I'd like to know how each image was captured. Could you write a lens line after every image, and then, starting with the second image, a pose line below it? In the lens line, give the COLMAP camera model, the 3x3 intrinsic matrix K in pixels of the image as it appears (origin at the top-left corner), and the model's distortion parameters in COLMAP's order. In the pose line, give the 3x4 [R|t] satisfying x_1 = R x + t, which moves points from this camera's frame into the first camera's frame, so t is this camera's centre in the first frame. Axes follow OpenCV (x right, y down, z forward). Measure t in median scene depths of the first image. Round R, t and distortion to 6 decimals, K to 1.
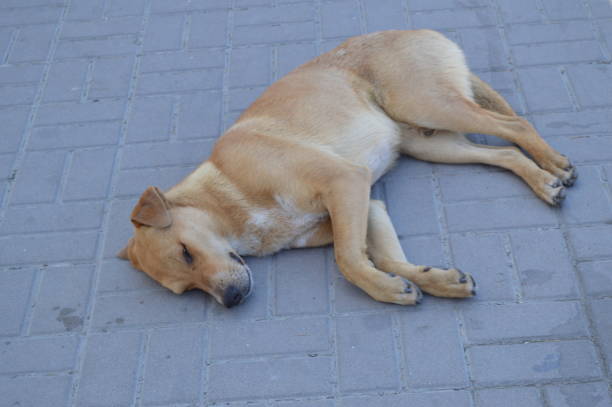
lens RADIAL K [[641.6, 0, 306.0], [0, 641.6, 203.5], [0, 0, 1]] dist [0.007700, 0.010566]
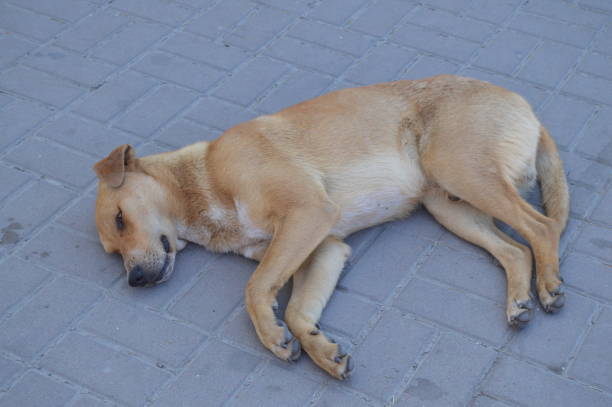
lens RADIAL K [[641.6, 0, 306.0], [0, 641.6, 203.5], [0, 0, 1]] dist [0.007700, 0.010566]
pose [[0.909394, 0.379858, -0.169440, 0.217744], [-0.376925, 0.924870, 0.050432, -0.095792], [0.175867, 0.018004, 0.984249, 0.053981]]
